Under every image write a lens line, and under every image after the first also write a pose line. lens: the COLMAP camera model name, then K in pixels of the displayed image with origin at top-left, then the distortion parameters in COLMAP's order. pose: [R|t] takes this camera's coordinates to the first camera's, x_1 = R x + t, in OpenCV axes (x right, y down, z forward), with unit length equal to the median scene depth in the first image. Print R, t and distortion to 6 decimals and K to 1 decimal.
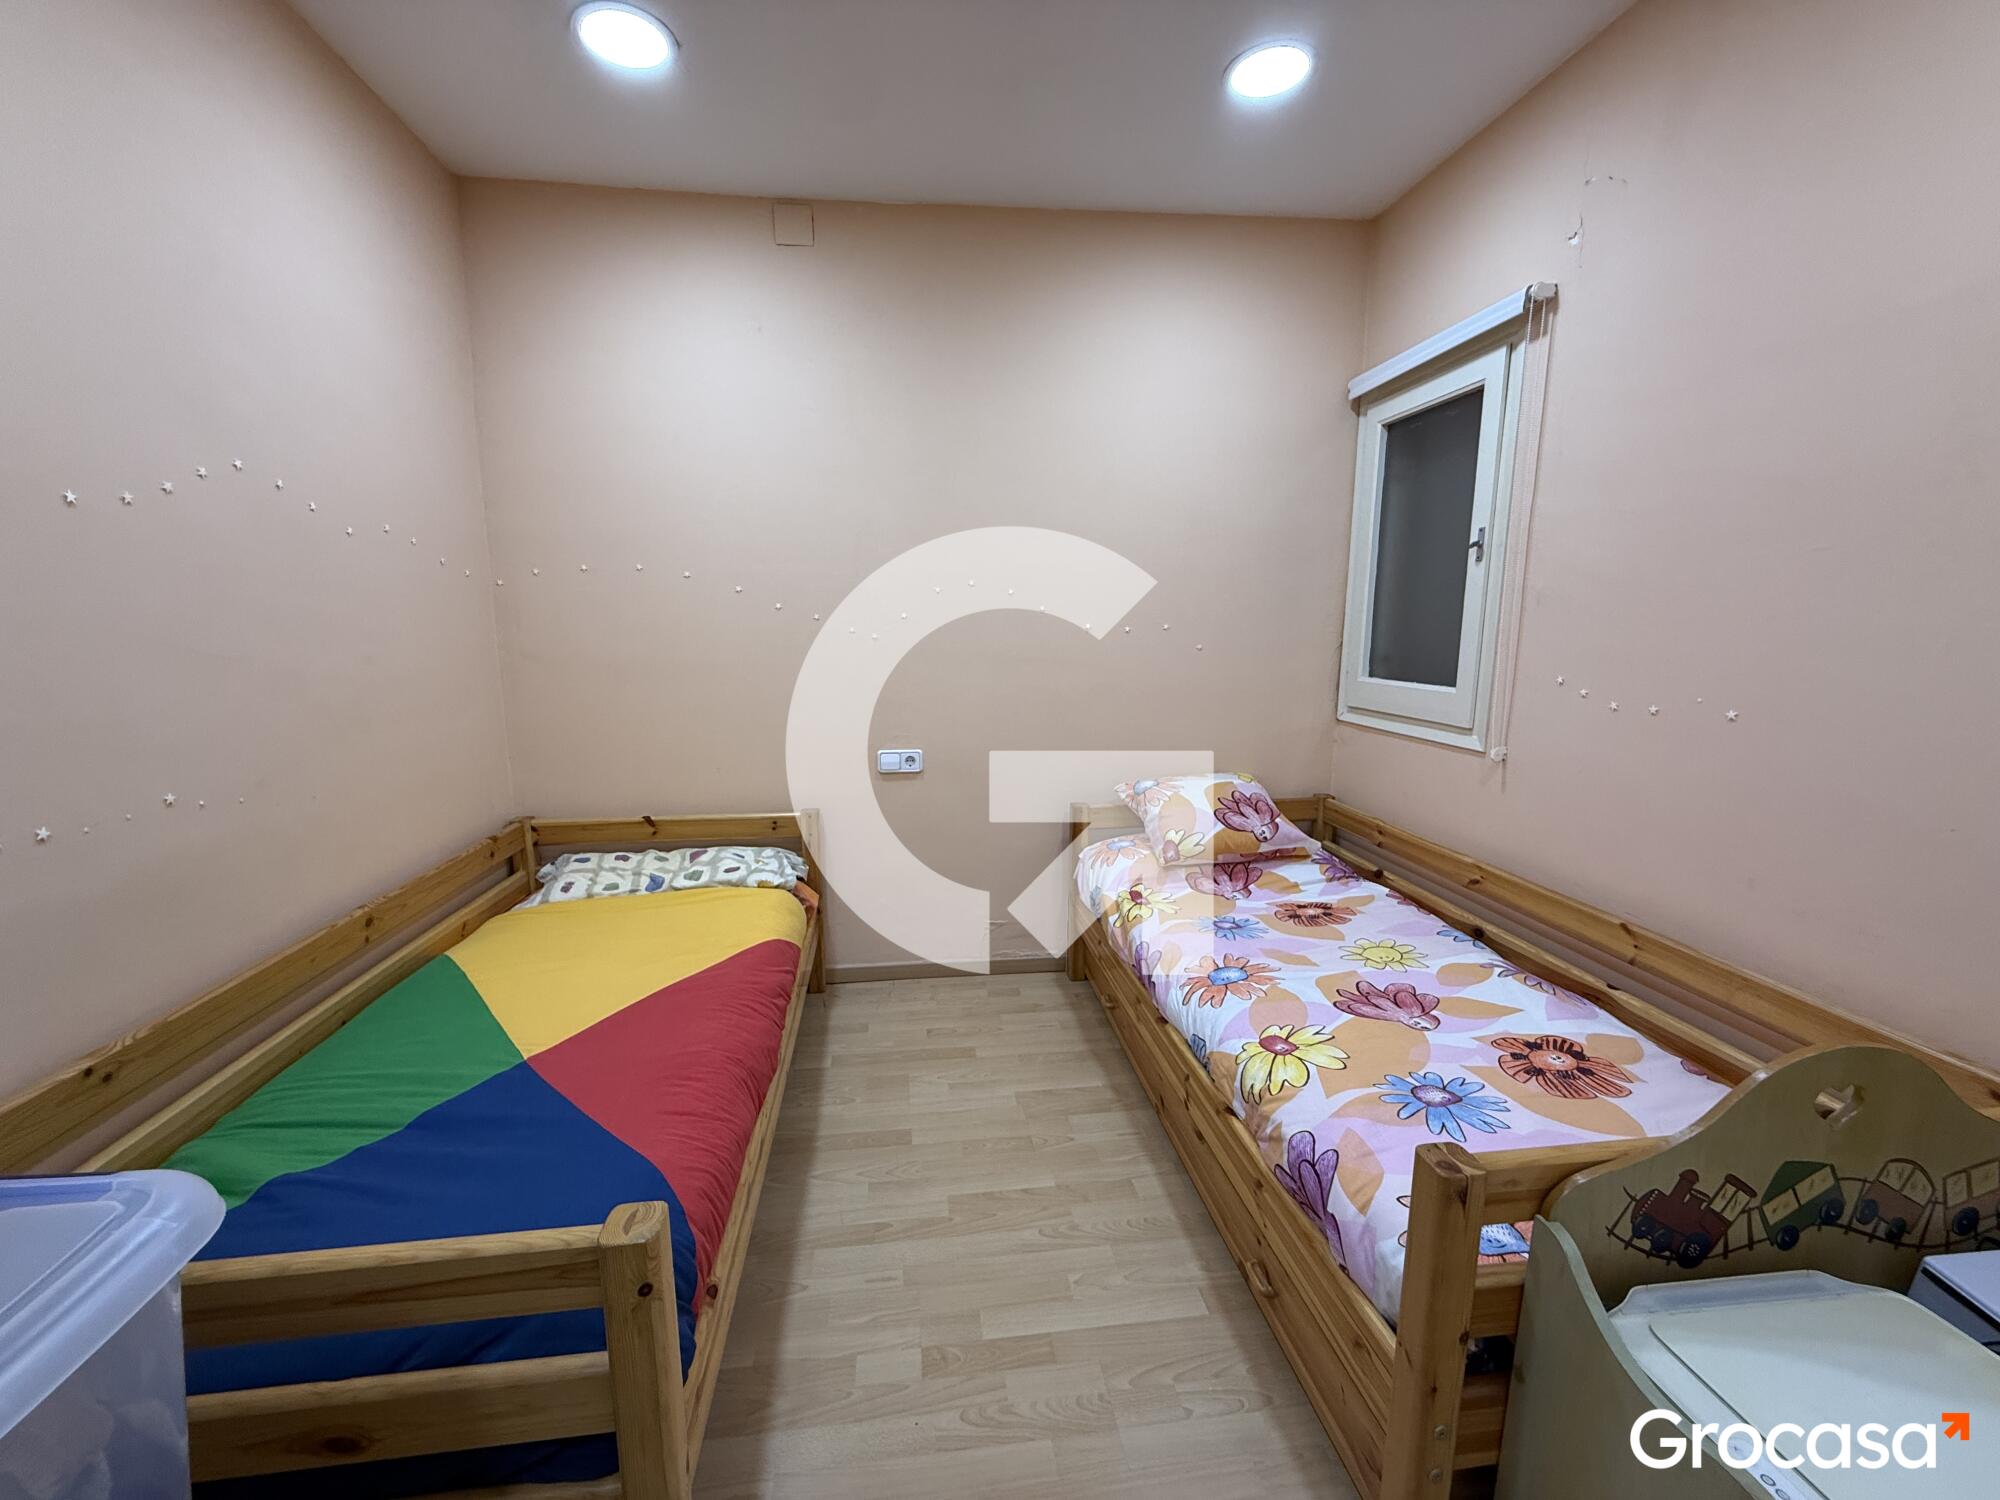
lens RADIAL K [[795.8, 0, 999.0], [0, 795.8, 751.5], [0, 0, 1]] dist [0.000296, -0.000042]
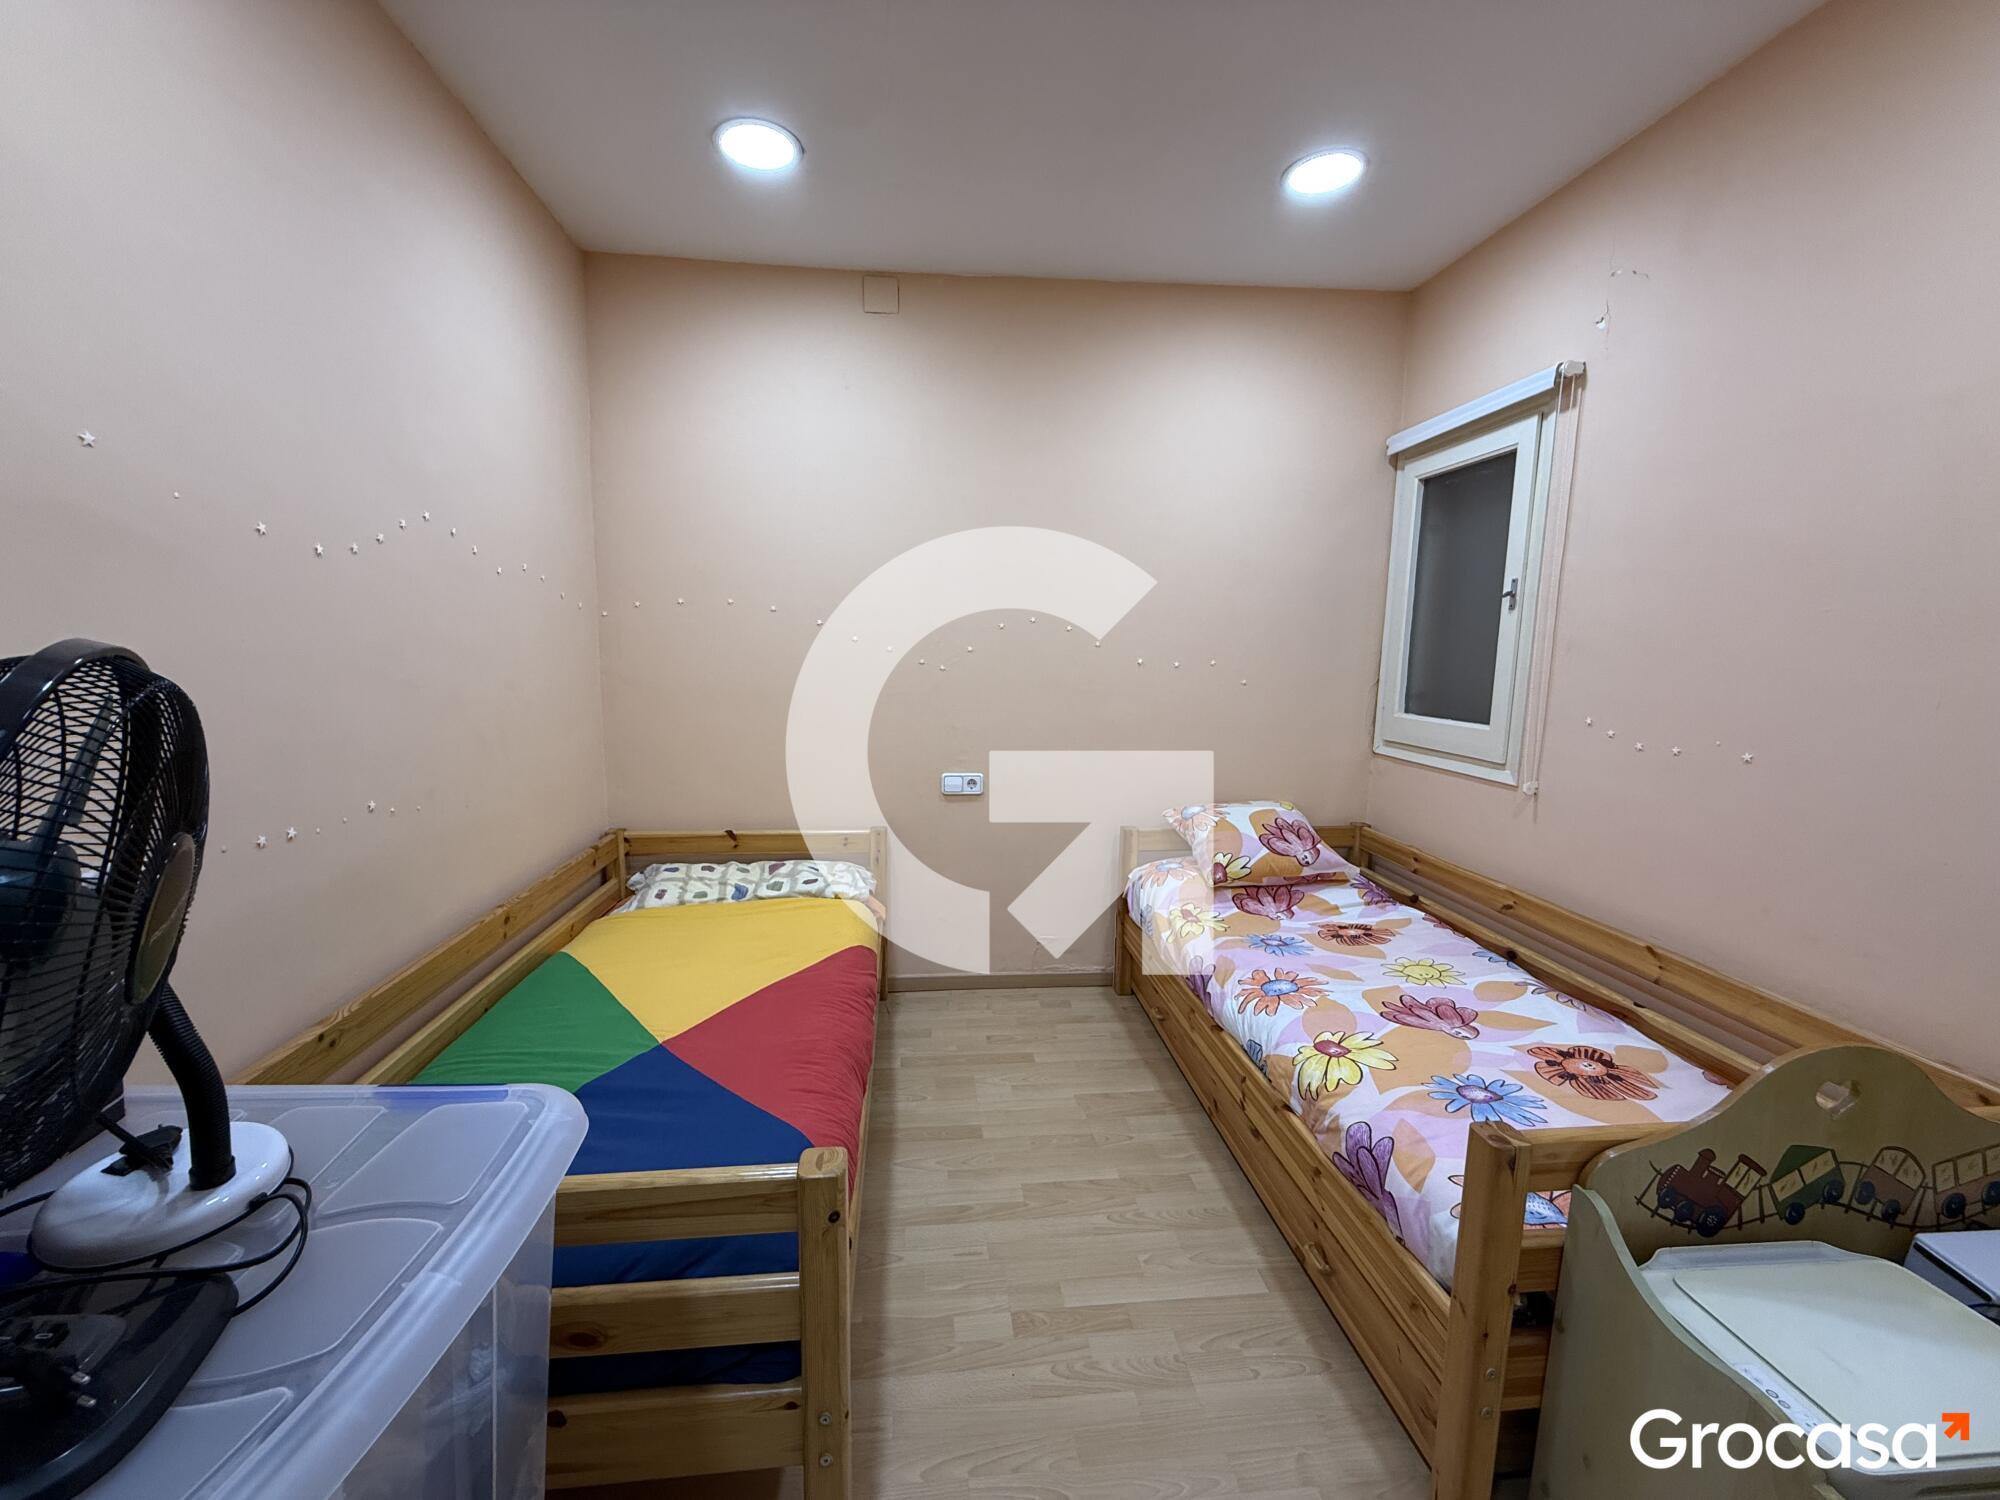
lens RADIAL K [[795.8, 0, 998.8], [0, 795.8, 751.9], [0, 0, 1]] dist [0.000296, -0.000042]
pose [[0.999656, 0.018179, -0.018905, -0.097748], [-0.018707, 0.999429, -0.028141, -0.002691], [0.018383, 0.028485, 0.999425, -0.123582]]
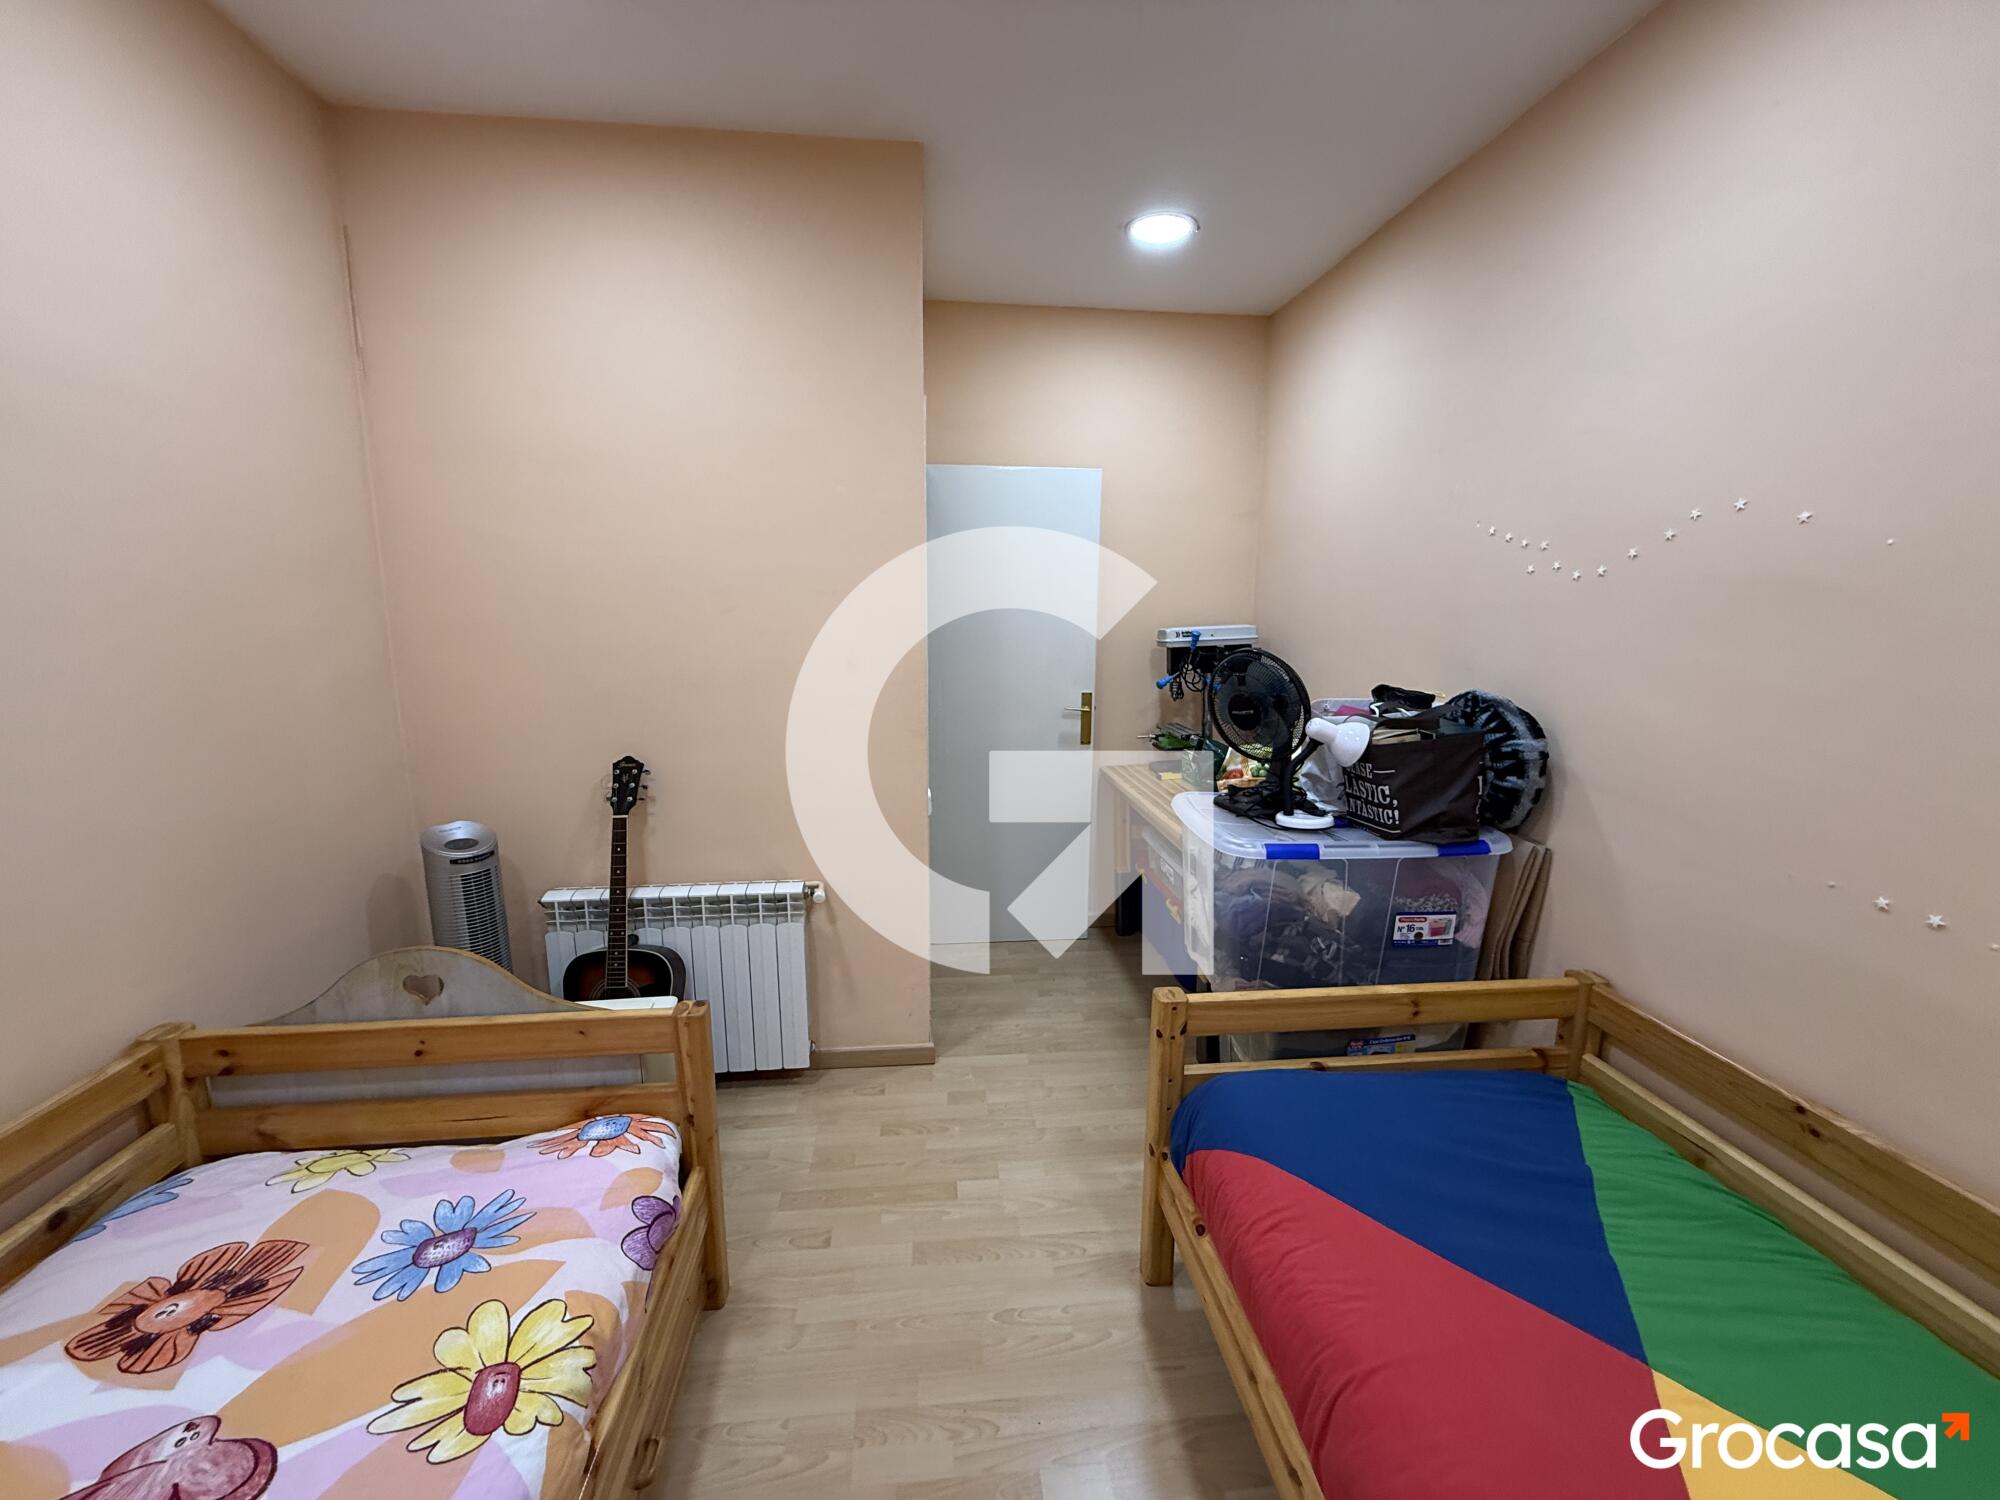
lens RADIAL K [[795.8, 0, 998.2], [0, 795.8, 754.2], [0, 0, 1]] dist [0.000296, -0.000042]
pose [[-0.999590, -0.013568, 0.025225, -0.051358], [-0.003970, 0.937814, 0.347116, -0.317060], [-0.028366, 0.346873, -0.937483, 1.401497]]
